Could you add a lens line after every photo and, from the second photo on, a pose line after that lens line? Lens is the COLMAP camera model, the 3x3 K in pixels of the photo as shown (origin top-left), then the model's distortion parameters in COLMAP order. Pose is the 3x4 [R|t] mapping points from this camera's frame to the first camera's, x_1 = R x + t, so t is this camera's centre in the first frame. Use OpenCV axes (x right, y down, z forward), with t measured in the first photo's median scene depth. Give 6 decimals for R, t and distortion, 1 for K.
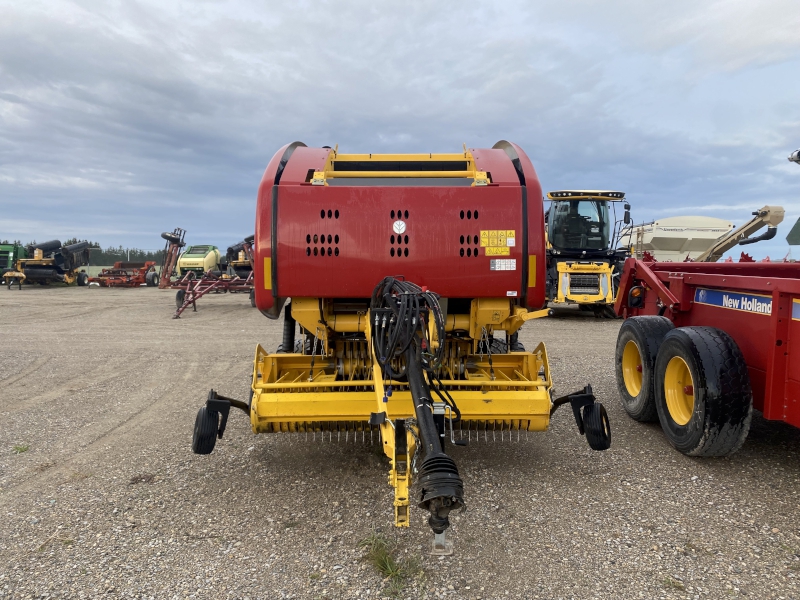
lens RADIAL K [[605.2, 0, 399.4], [0, 605.2, 299.0], [0, 0, 1]] dist [0.034817, -0.004484]
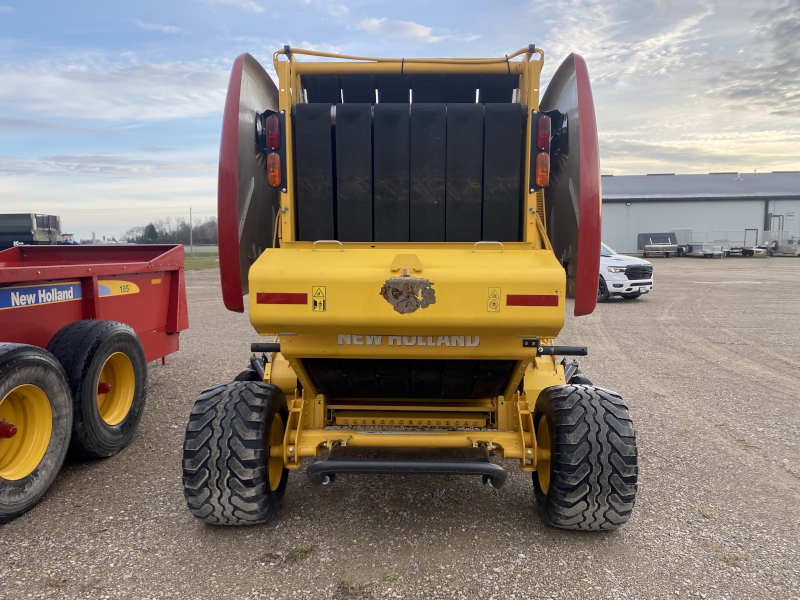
lens RADIAL K [[605.2, 0, 399.5], [0, 605.2, 300.4], [0, 0, 1]] dist [0.034817, -0.004484]
pose [[-0.998817, -0.004252, 0.048446, -0.014146], [0.003177, 0.988339, 0.152239, -0.081532], [-0.048529, 0.152213, -0.987156, 1.226200]]
